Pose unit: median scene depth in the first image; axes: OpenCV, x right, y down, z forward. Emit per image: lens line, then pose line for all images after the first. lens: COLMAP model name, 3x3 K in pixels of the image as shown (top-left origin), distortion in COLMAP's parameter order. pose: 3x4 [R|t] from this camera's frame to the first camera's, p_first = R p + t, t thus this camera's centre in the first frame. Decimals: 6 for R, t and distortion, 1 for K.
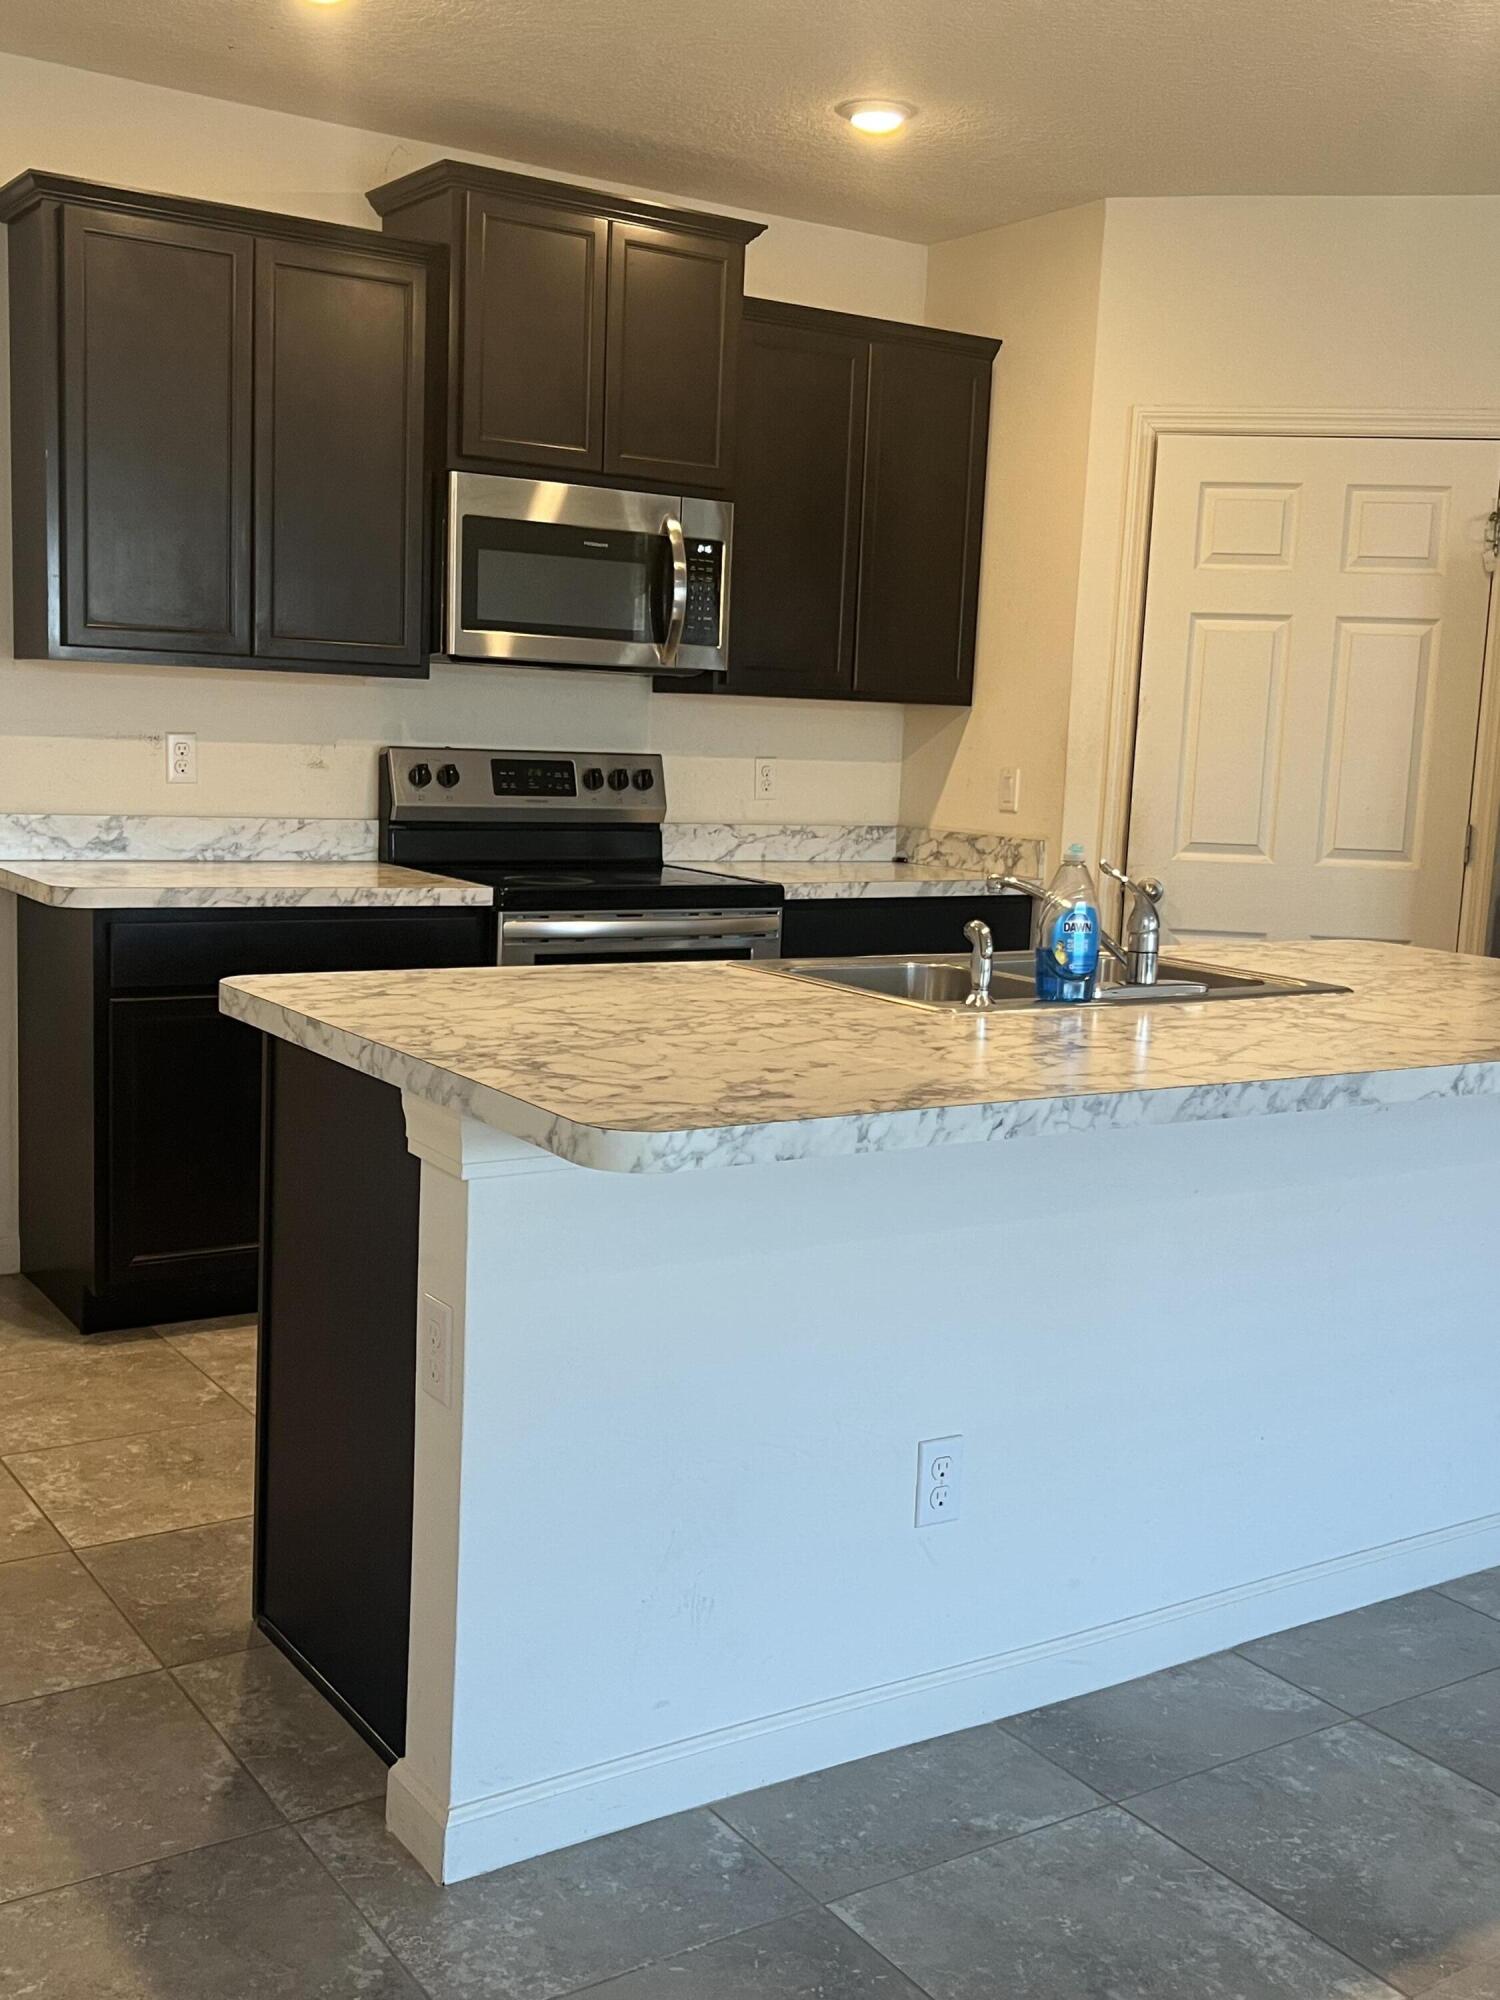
lens RADIAL K [[2045.2, 0, 762.6], [0, 2045.2, 1006.9], [0, 0, 1]] dist [0.177281, -0.489165]
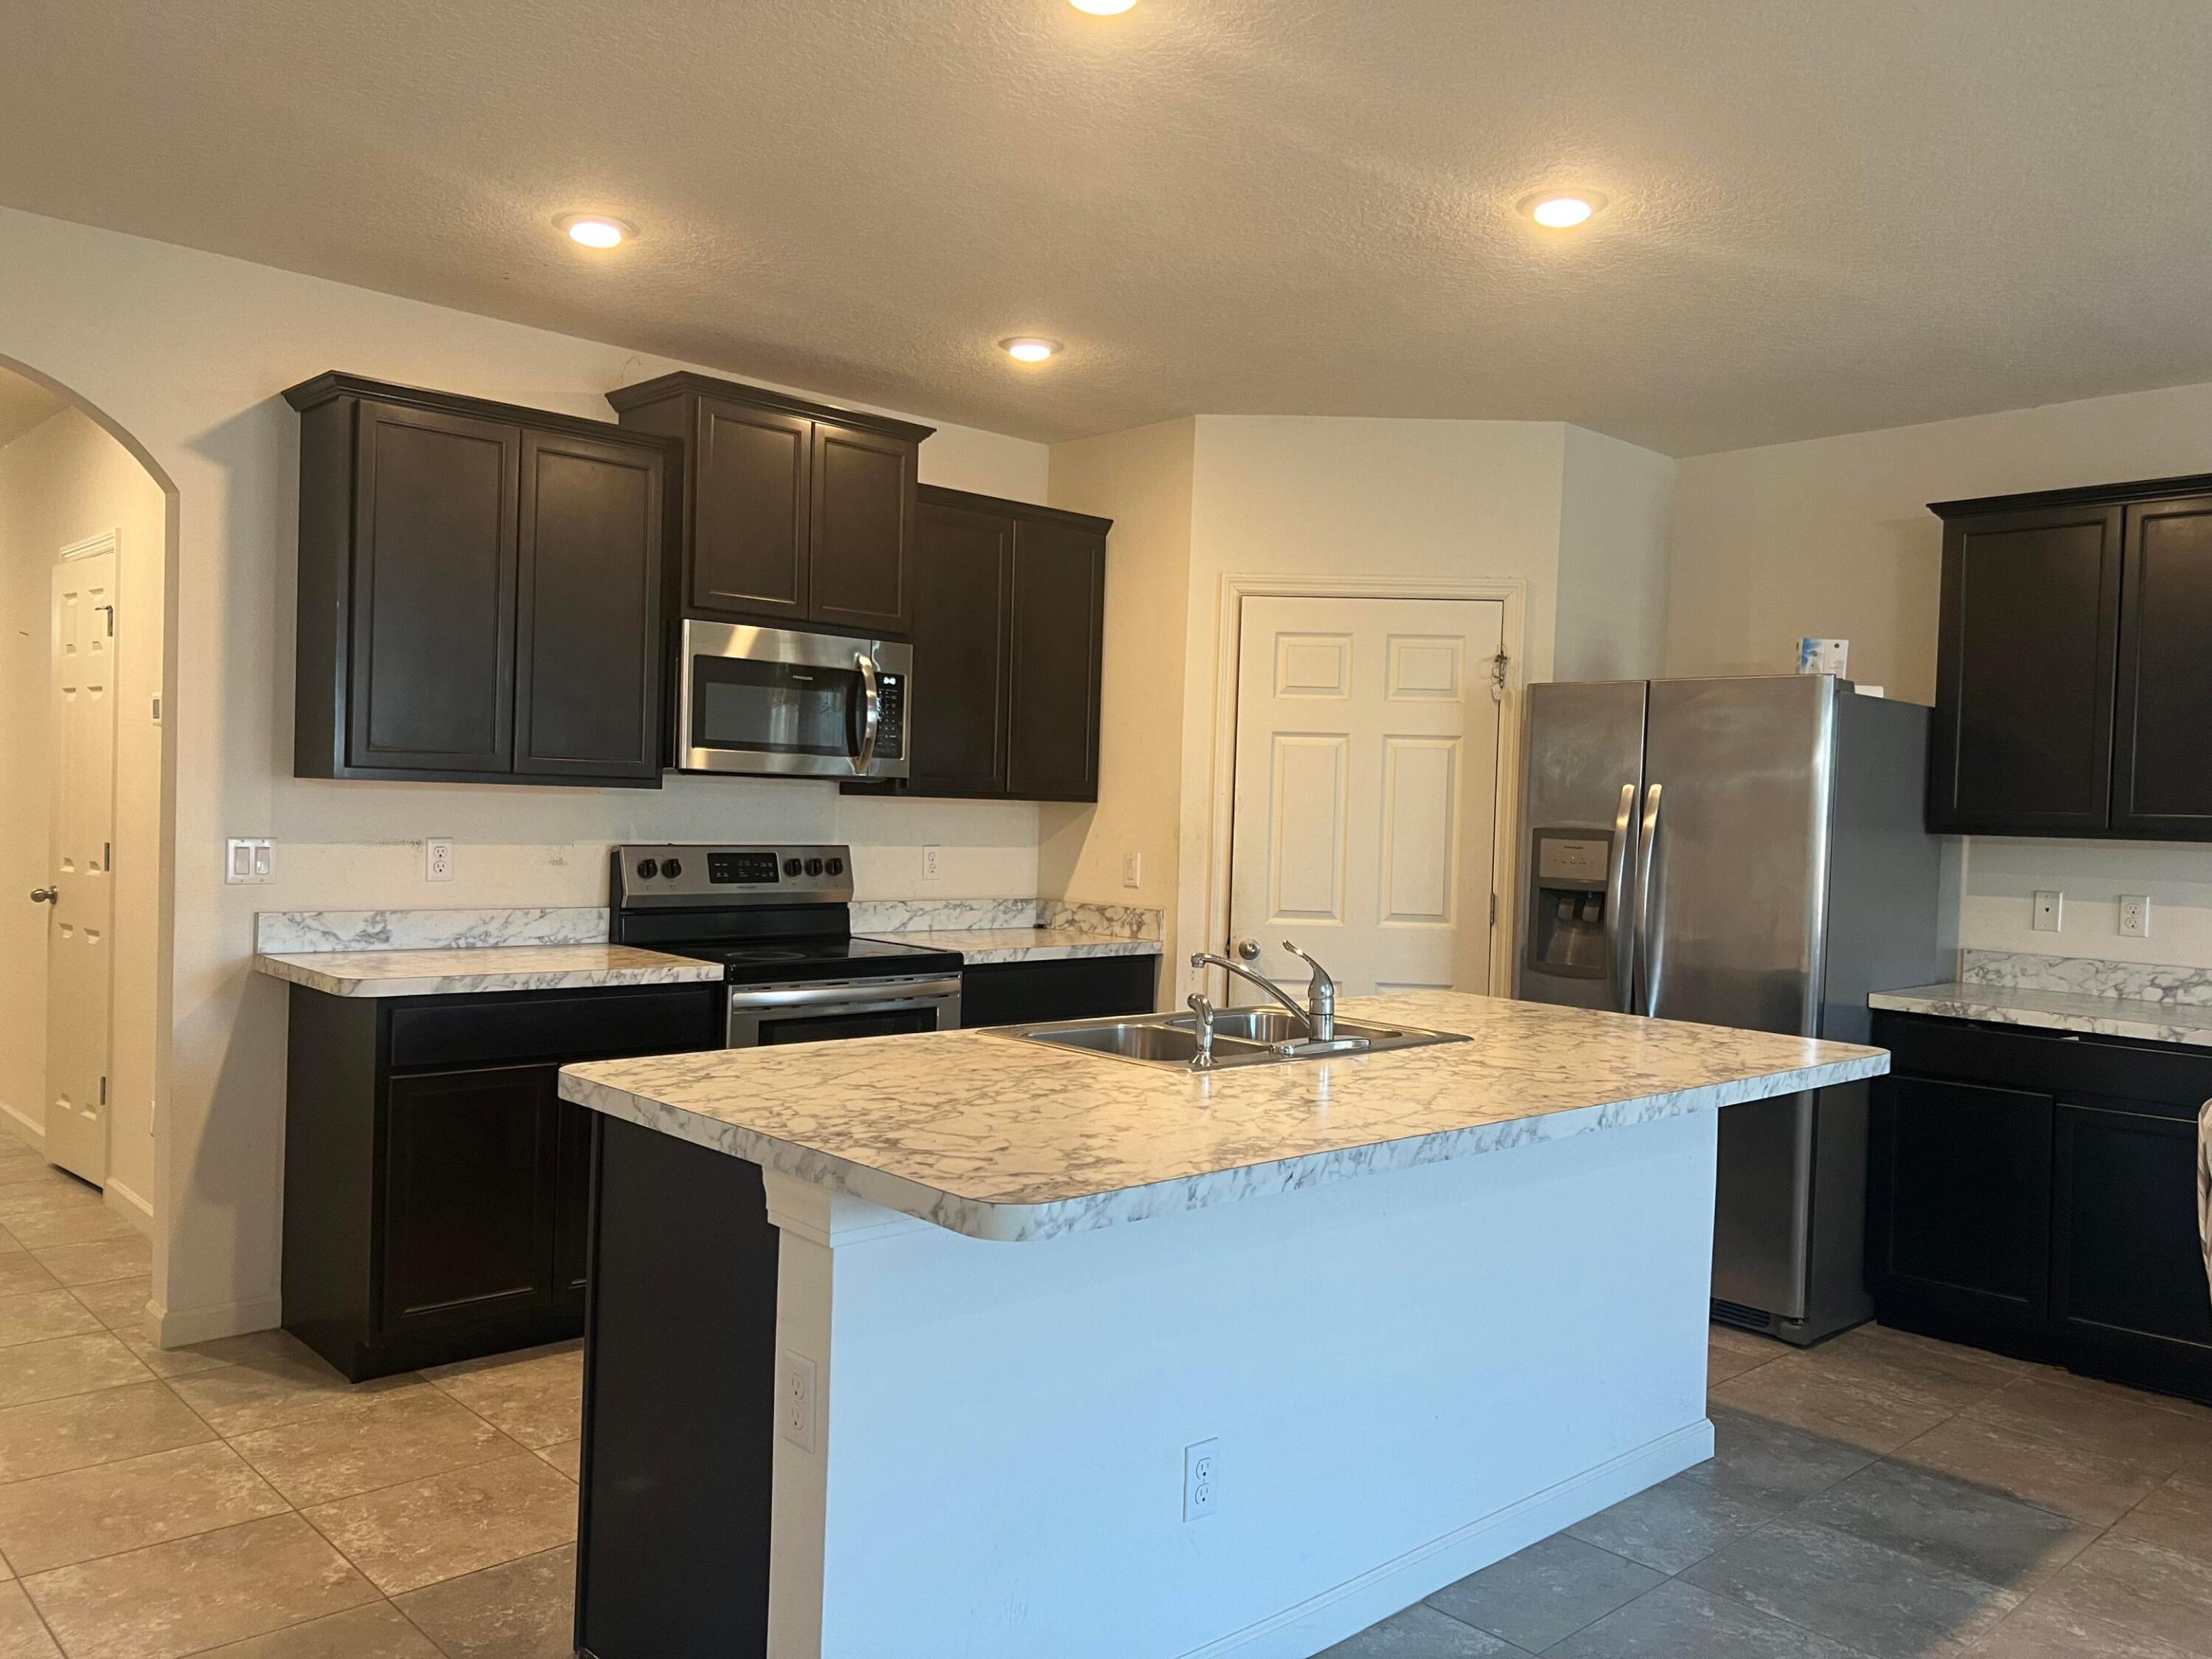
lens RADIAL K [[1685.2, 0, 1110.5], [0, 1685.2, 840.1], [0, 0, 1]] dist [0.074208, -0.083072]
pose [[0.986815, -0.014437, 0.161207, -0.072443], [0.032382, 0.993487, -0.109252, -0.017068], [-0.158580, 0.113031, 0.980855, 0.010689]]
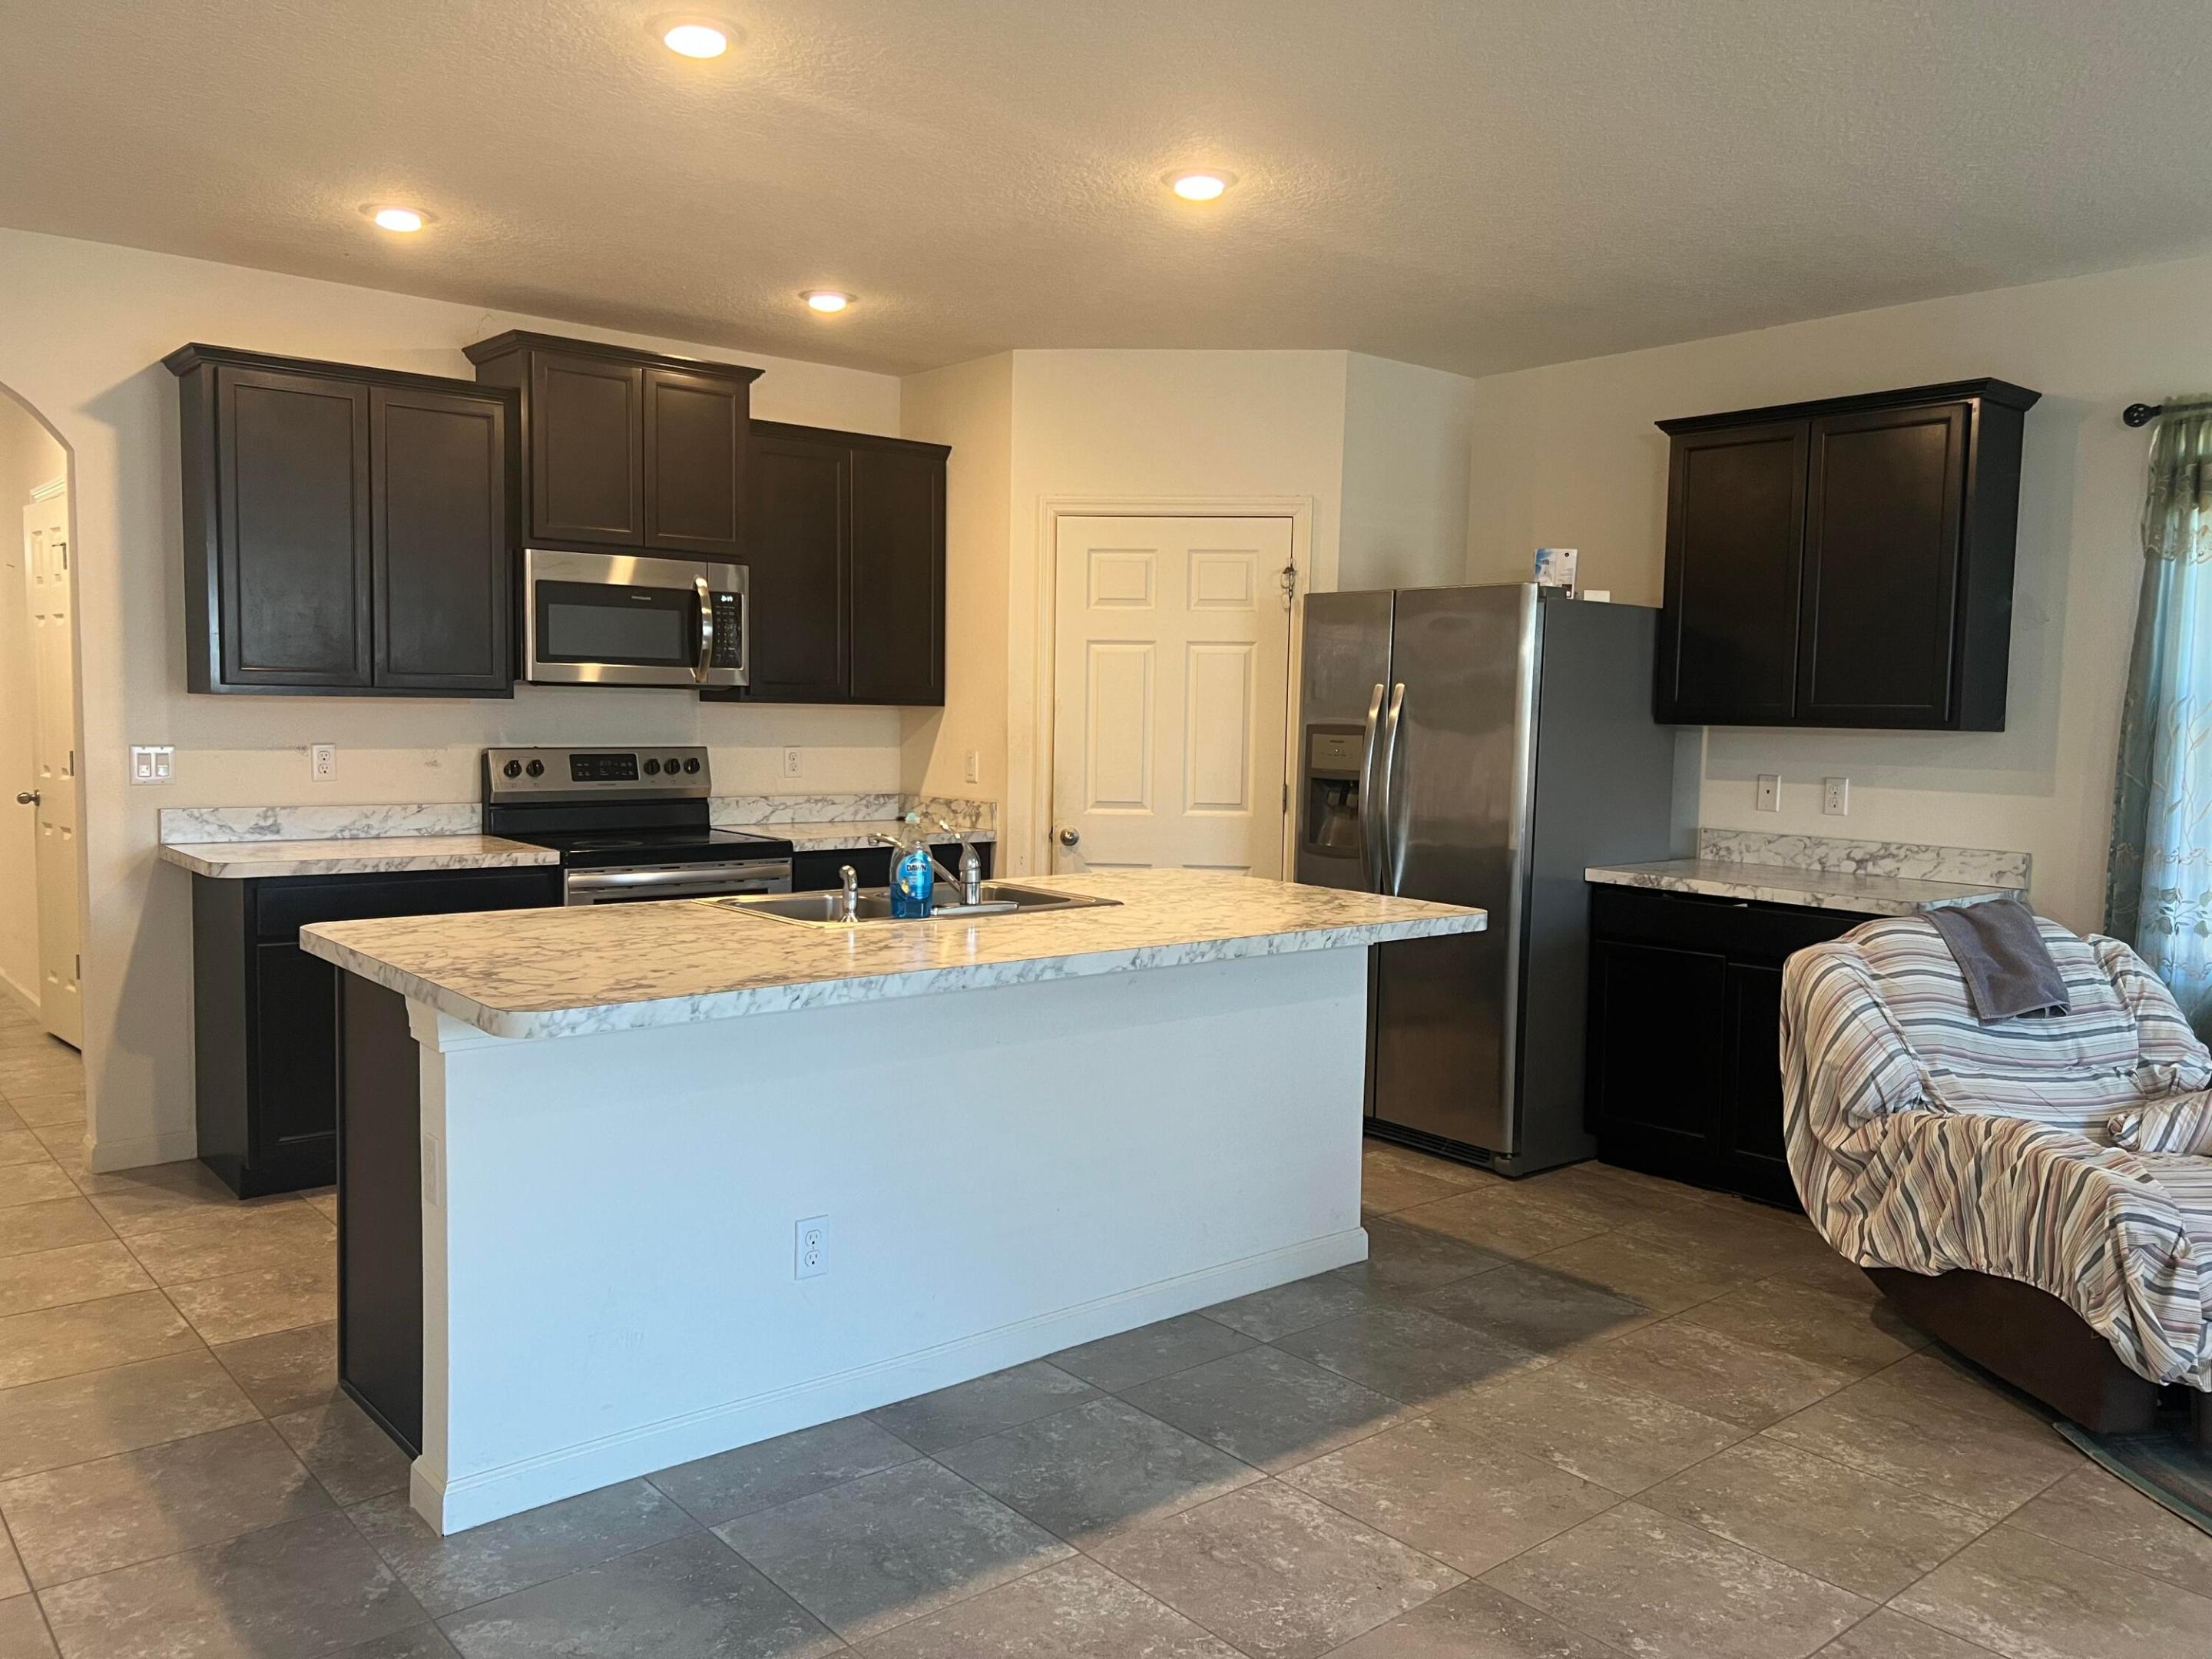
lens RADIAL K [[1683.8, 0, 1092.6], [0, 1683.8, 827.4], [0, 0, 1]] dist [0.048648, -0.048454]
pose [[0.993596, -0.031792, 0.108424, 0.102381], [0.038412, 0.997487, -0.059533, 0.006310], [-0.106258, 0.063316, 0.992321, -0.149932]]
